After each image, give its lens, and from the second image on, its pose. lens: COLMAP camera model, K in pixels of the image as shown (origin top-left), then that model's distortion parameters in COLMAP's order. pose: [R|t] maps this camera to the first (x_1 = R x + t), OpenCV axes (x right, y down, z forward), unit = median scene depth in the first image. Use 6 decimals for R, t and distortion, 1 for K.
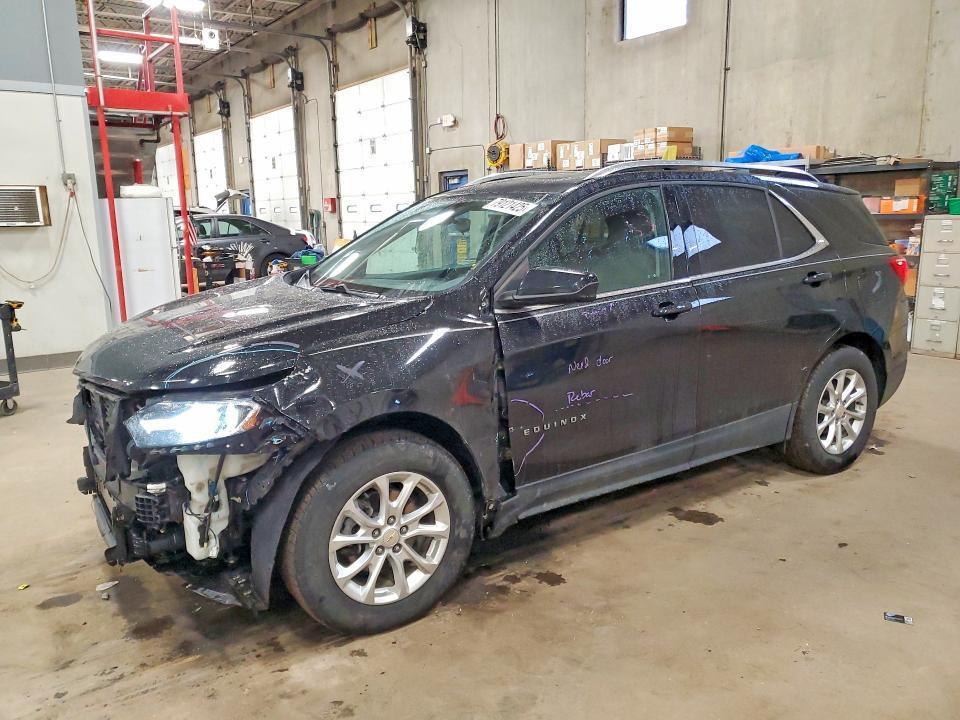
lens RADIAL K [[731.0, 0, 470.6], [0, 731.0, 354.3], [0, 0, 1]] dist [0.013936, 0.002862]
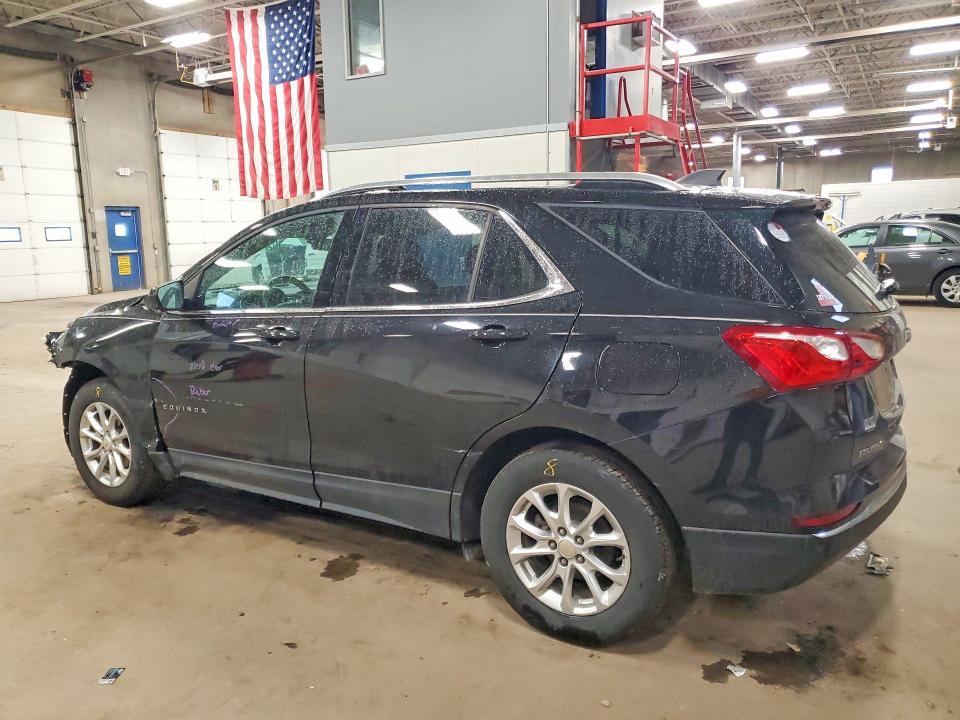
lens RADIAL K [[731.0, 0, 470.7], [0, 731.0, 364.8], [0, 0, 1]] dist [0.013936, 0.002862]
pose [[0.427544, 0.173066, -0.887273, 1.215340], [-0.161537, 0.980332, 0.113379, -0.169322], [0.889444, 0.094853, 0.447092, 0.745149]]
